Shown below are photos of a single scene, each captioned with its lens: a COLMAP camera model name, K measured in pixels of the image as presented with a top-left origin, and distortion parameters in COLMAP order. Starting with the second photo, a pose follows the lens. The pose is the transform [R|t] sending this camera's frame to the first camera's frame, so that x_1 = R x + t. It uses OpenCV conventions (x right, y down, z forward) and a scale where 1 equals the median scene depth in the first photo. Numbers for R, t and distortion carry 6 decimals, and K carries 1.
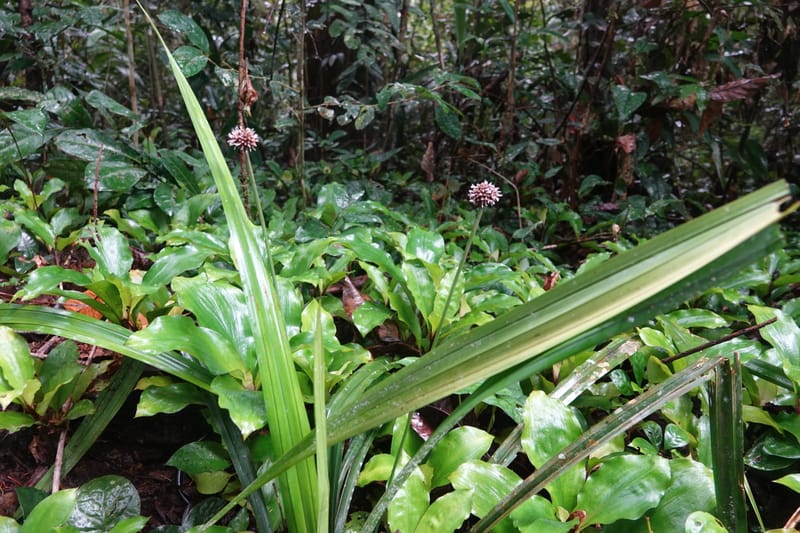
lens RADIAL K [[537.1, 0, 399.7], [0, 537.1, 265.9], [0, 0, 1]] dist [-0.009395, -0.002328]
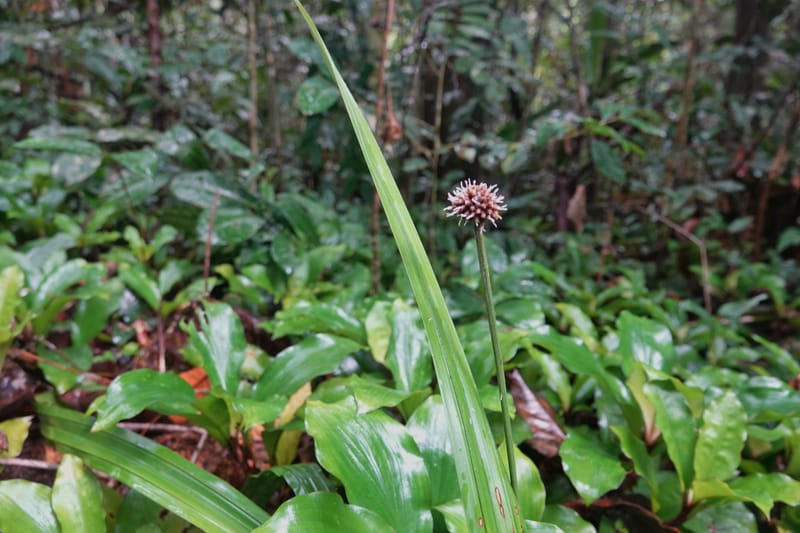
lens RADIAL K [[537.1, 0, 399.9], [0, 537.1, 265.1], [0, 0, 1]] dist [-0.009395, -0.002328]
pose [[0.984545, 0.029376, -0.172650, -0.127813], [-0.041538, 0.996871, -0.067258, -0.066745], [0.170134, 0.073390, 0.982684, 0.230790]]
